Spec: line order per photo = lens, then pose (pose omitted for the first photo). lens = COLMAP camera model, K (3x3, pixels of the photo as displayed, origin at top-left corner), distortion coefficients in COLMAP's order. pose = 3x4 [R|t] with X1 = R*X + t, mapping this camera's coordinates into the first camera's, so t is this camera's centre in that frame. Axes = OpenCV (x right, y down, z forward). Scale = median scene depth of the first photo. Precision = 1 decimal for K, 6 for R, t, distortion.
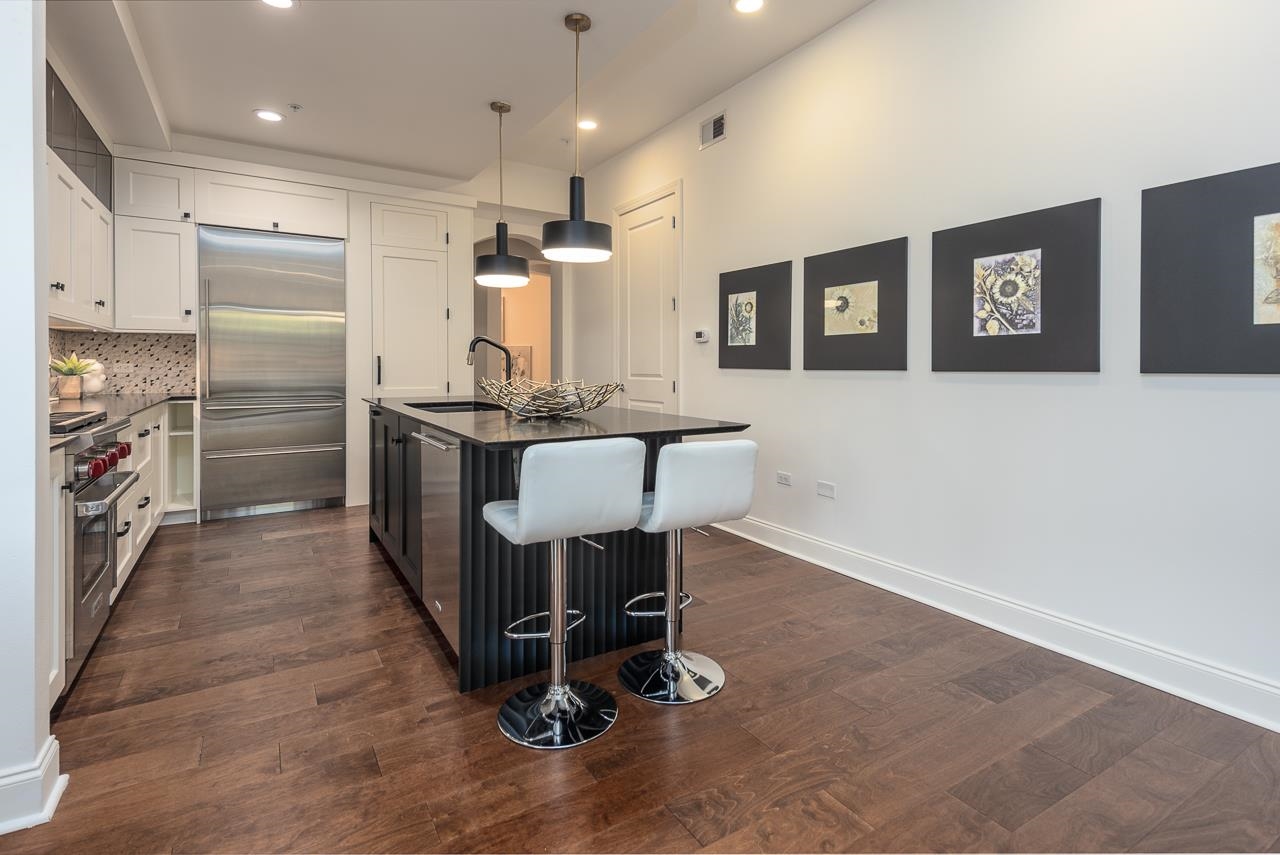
lens RADIAL K [[645.8, 0, 638.6], [0, 645.8, 364.9], [0, 0, 1]] dist [0.034708, 0.000388]
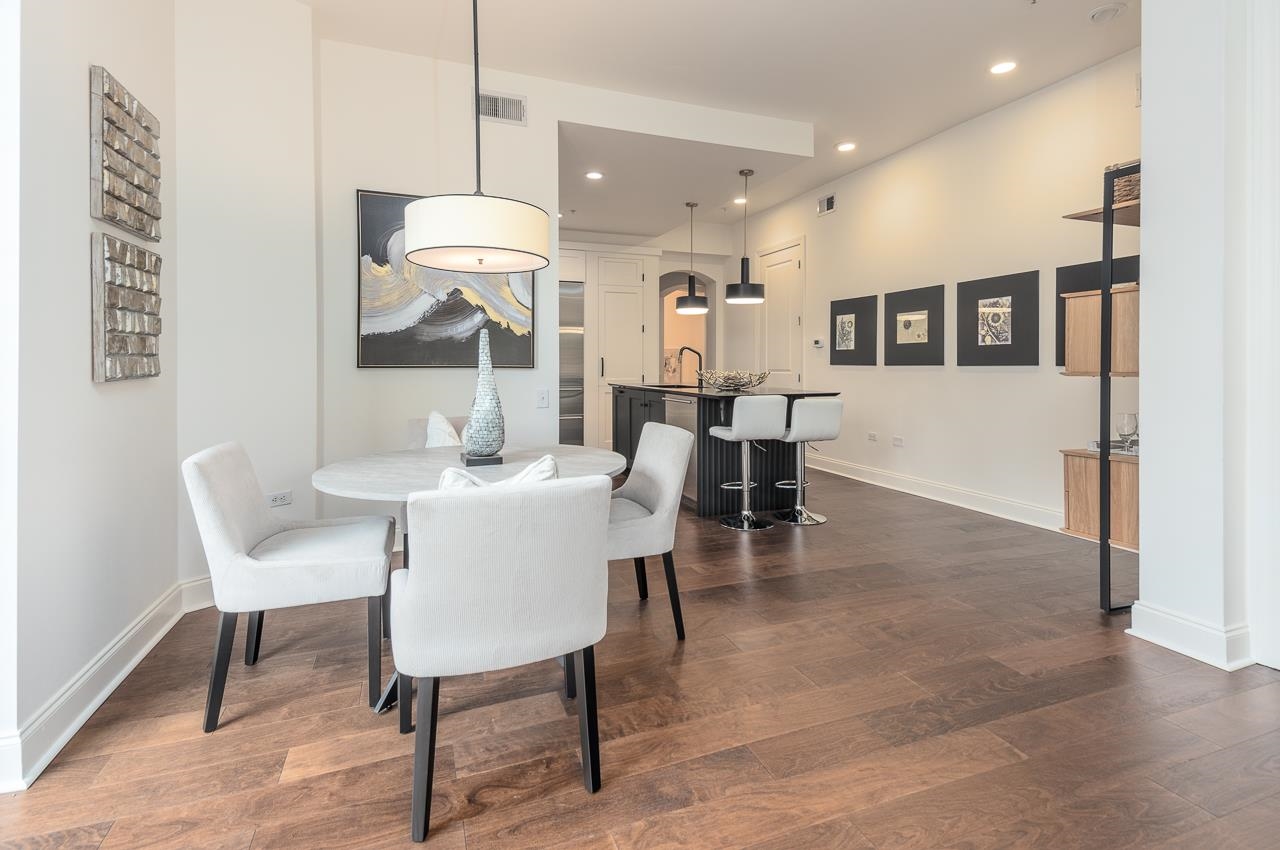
lens RADIAL K [[646.2, 0, 672.6], [0, 646.2, 374.5], [0, 0, 1]] dist [0.035523, 0.000066]
pose [[0.990757, -0.000441, -0.135647, -0.046646], [0.002738, 0.999856, 0.016749, 0.002078], [0.135621, -0.016965, 0.990616, -0.745627]]
